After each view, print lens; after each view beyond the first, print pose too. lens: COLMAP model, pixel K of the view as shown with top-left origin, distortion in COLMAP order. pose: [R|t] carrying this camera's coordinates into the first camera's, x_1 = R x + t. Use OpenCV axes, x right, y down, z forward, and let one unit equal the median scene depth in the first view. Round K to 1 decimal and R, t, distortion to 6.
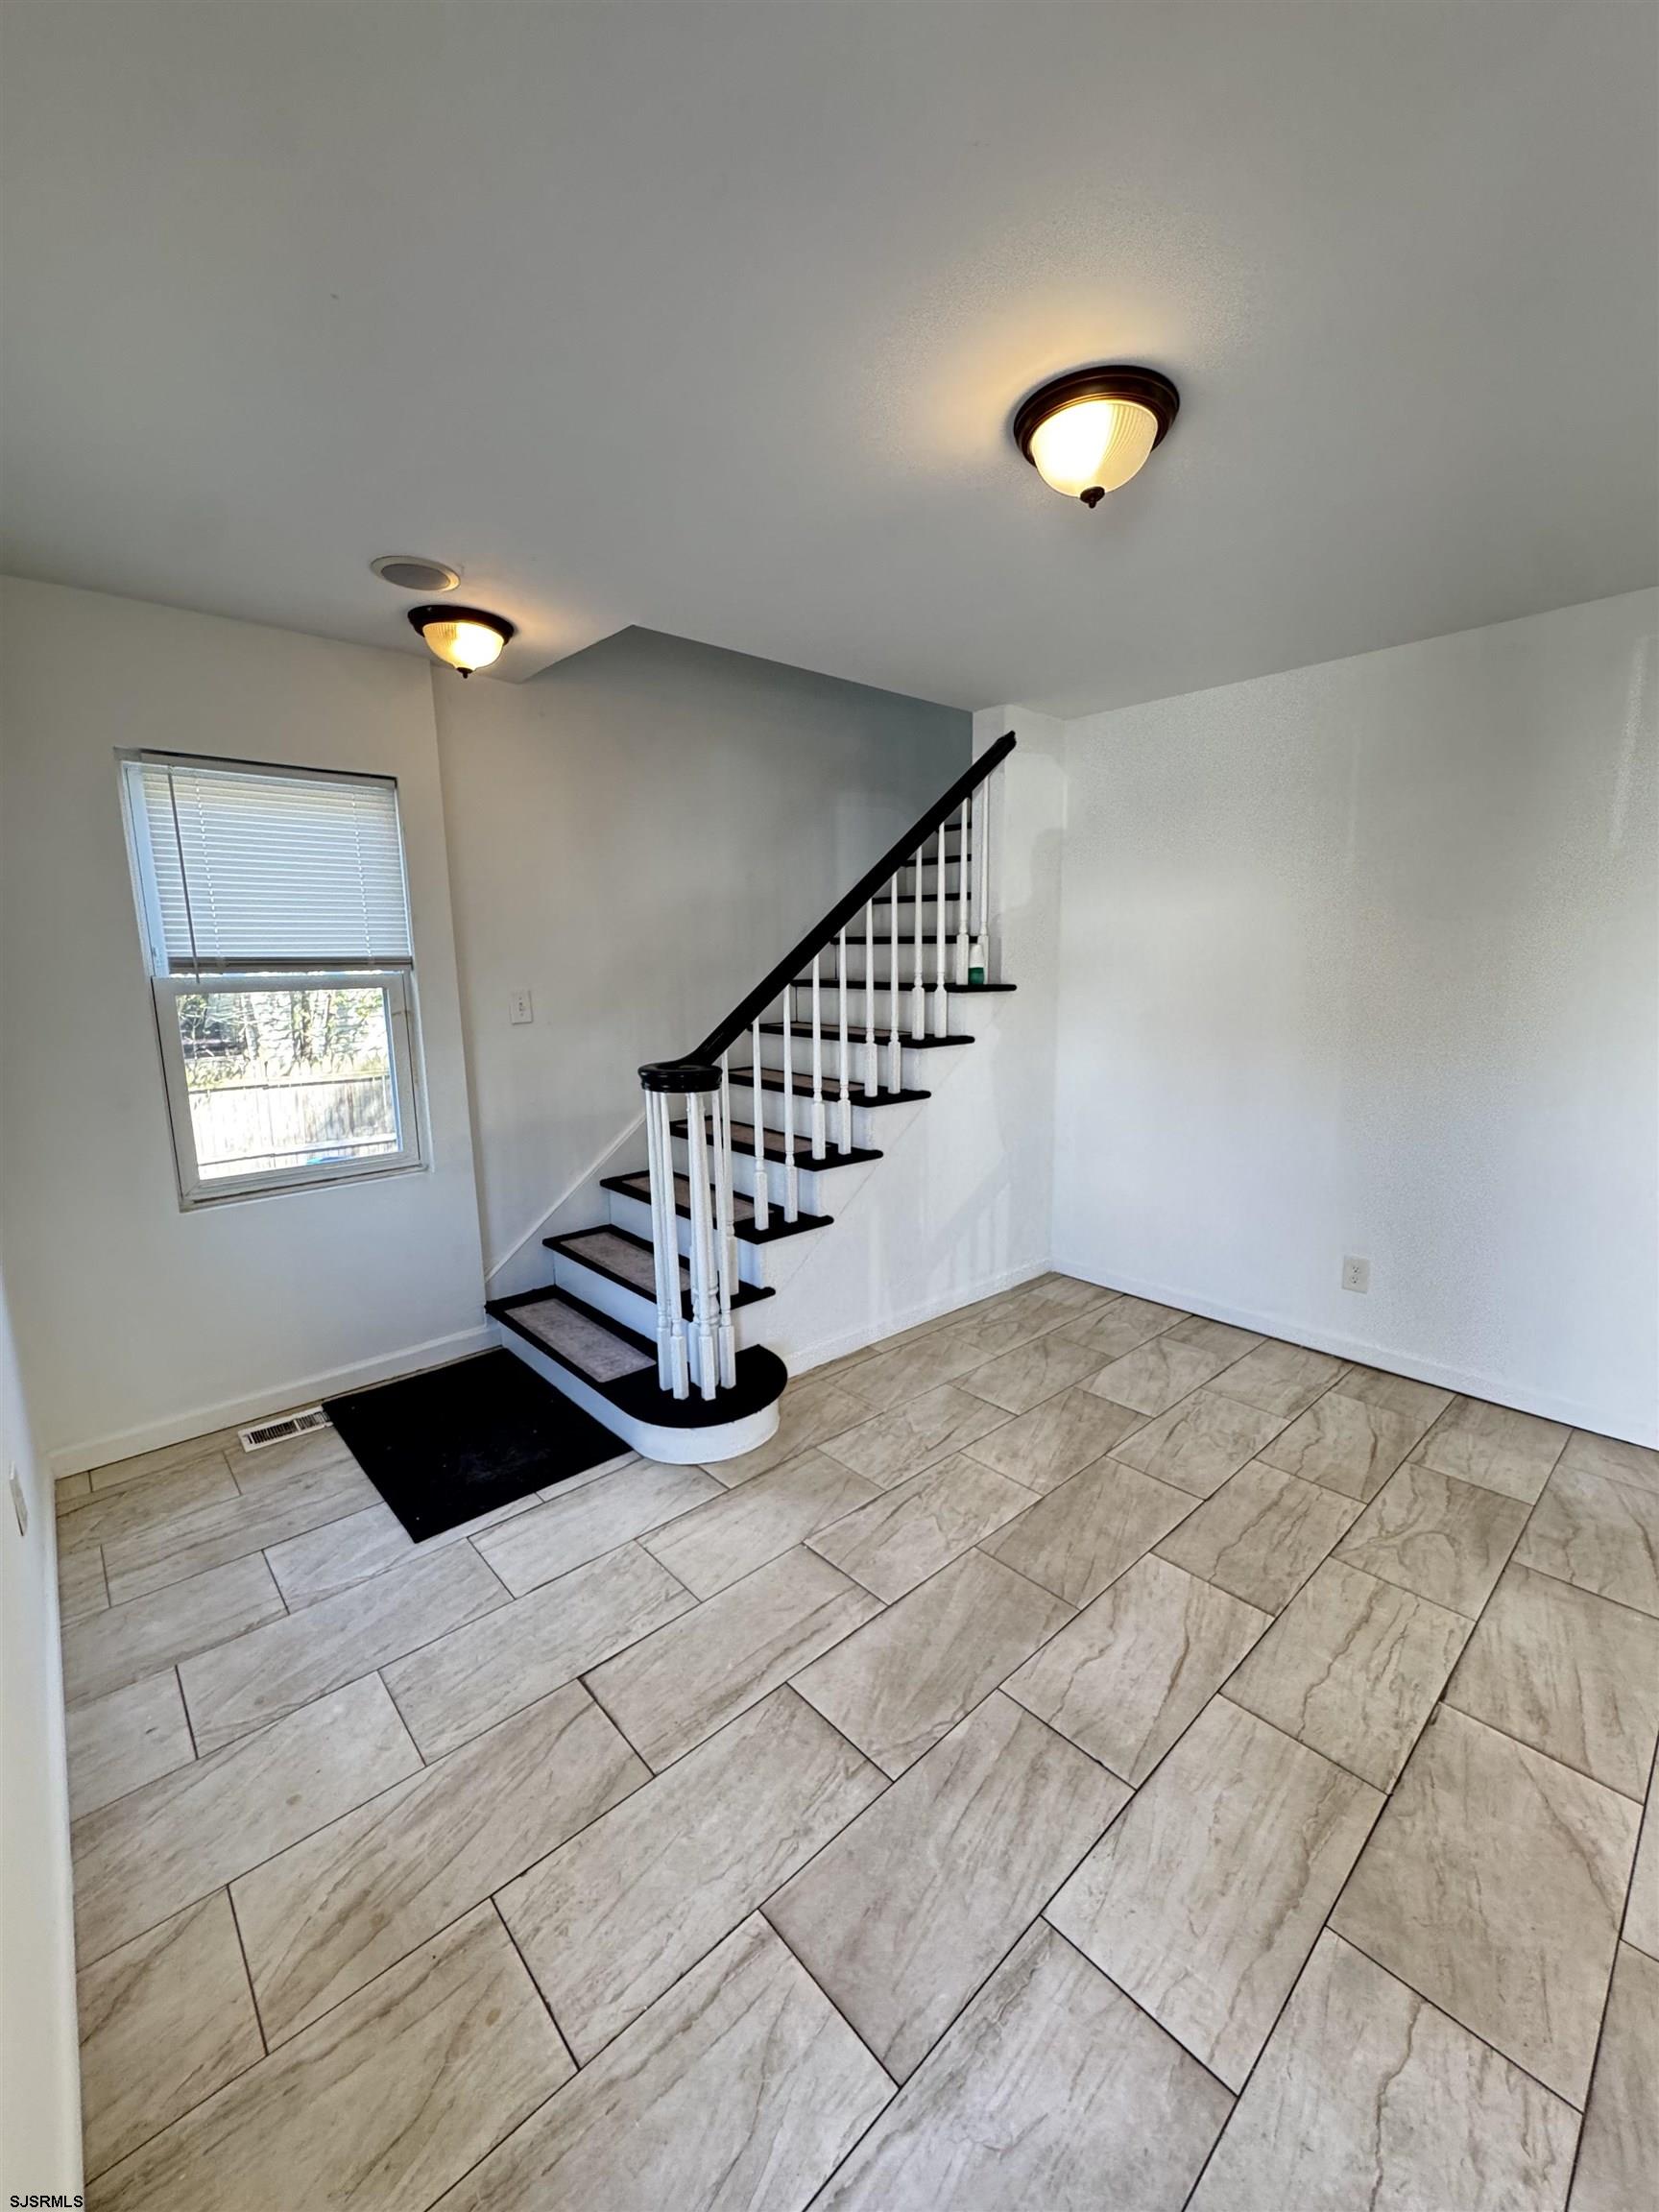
lens RADIAL K [[882.5, 0, 834.6], [0, 882.5, 1105.1], [0, 0, 1]] dist [-0.005233, 0.001109]
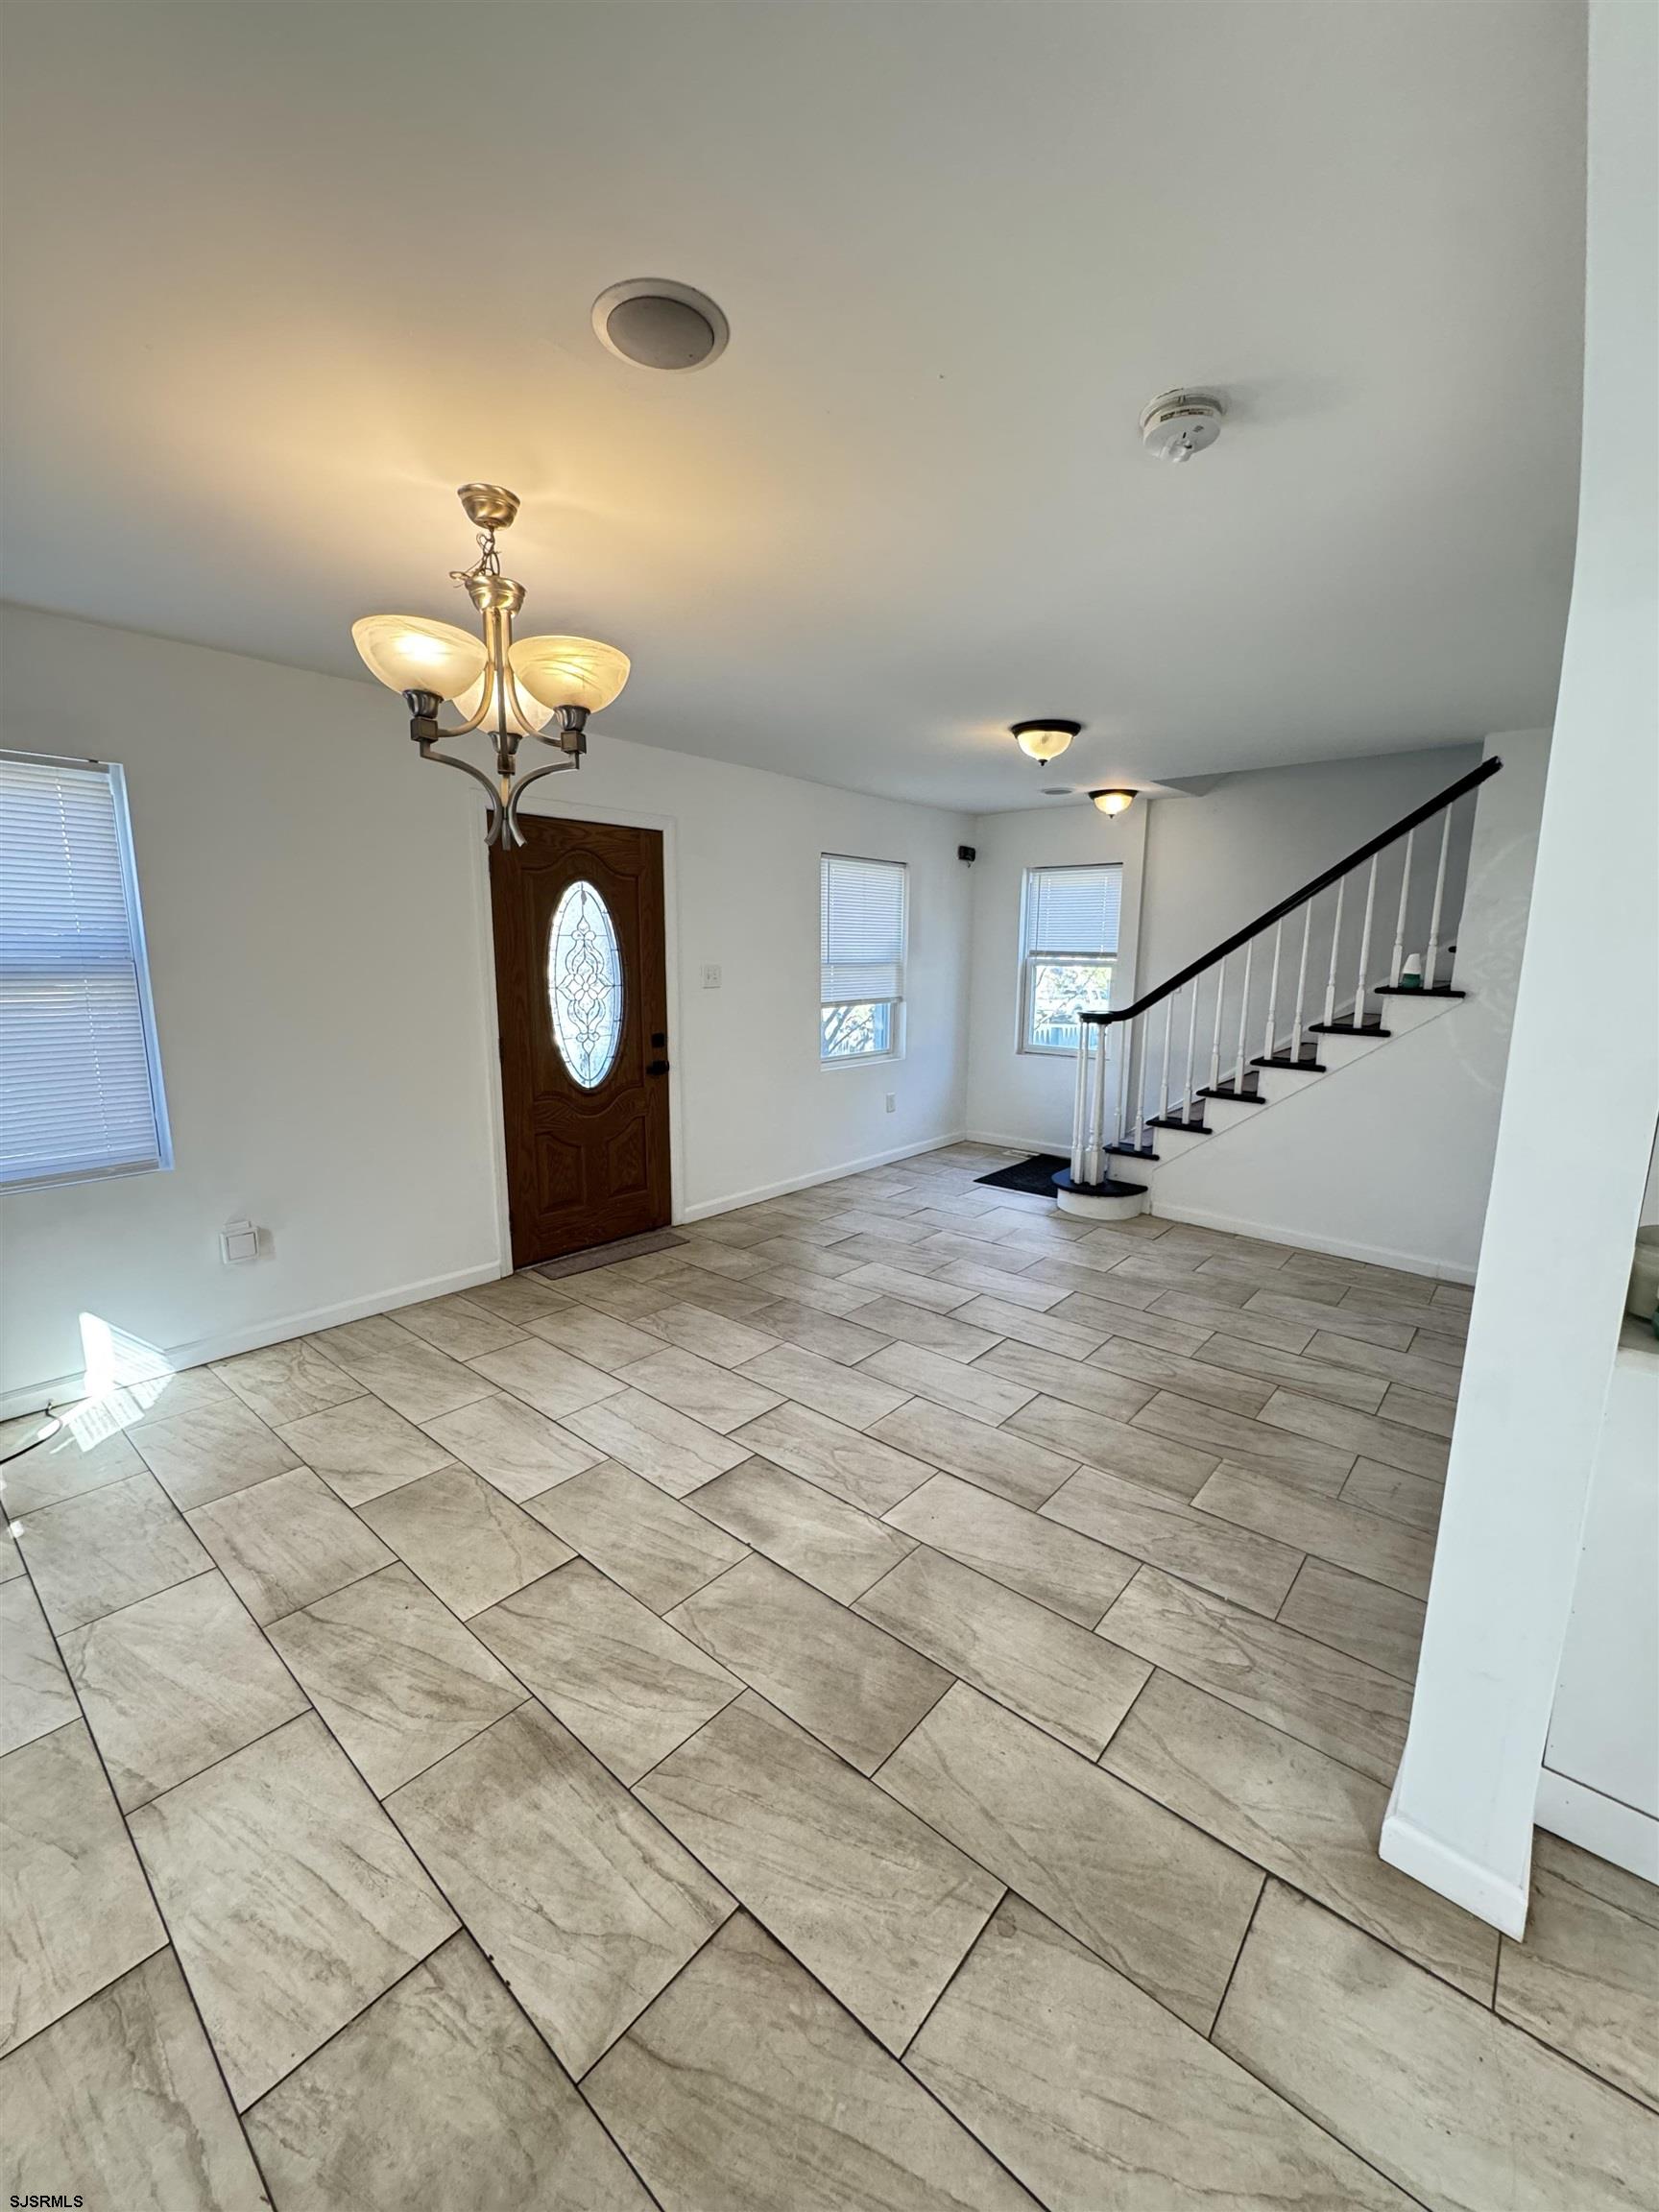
lens RADIAL K [[882.5, 0, 834.6], [0, 882.5, 1105.1], [0, 0, 1]] dist [-0.005233, 0.001109]
pose [[0.124364, 0.192790, -0.973327, 1.858133], [-0.174628, 0.969884, 0.169796, -0.080236], [0.976749, 0.148854, 0.154285, 0.168430]]
